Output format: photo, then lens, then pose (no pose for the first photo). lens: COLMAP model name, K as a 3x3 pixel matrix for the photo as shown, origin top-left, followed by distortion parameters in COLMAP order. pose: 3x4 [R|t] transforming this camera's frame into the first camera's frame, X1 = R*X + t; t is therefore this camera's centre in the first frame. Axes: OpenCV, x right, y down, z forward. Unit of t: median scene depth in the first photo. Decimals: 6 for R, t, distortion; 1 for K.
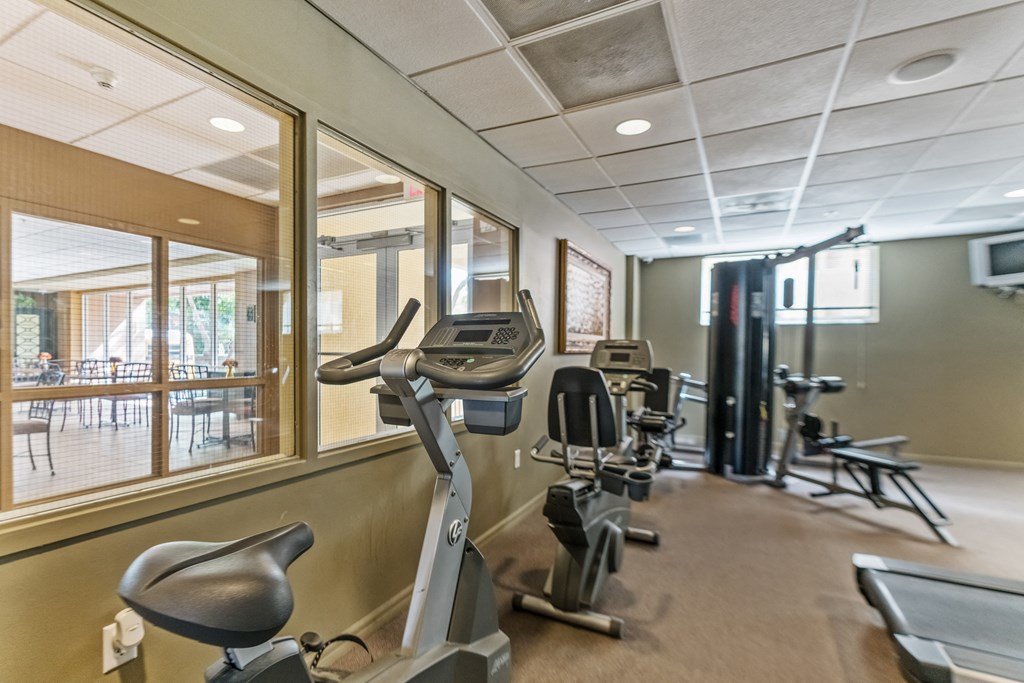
lens RADIAL K [[483.5, 0, 508.7], [0, 483.5, 350.6], [0, 0, 1]] dist [0.000761, 0.000252]
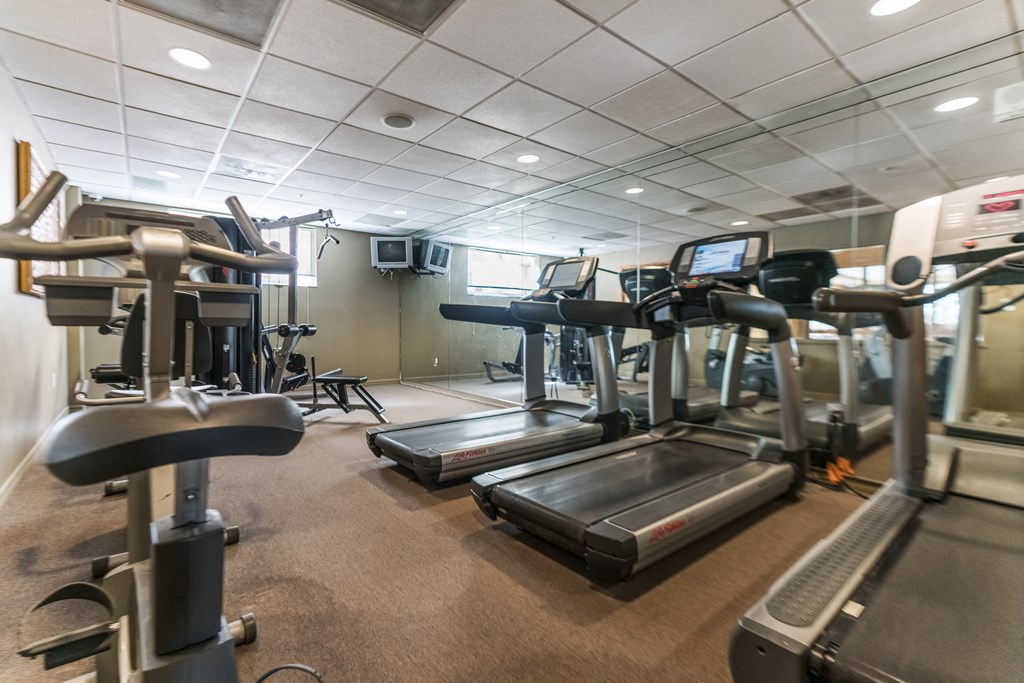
lens RADIAL K [[462.7, 0, 508.9], [0, 462.7, 326.4], [0, 0, 1]] dist [-0.001782, -0.000333]
pose [[0.399809, -0.008972, 0.916555, -0.265788], [0.007986, 0.999948, 0.006305, 0.064367], [-0.916564, 0.004798, 0.399859, 0.017127]]
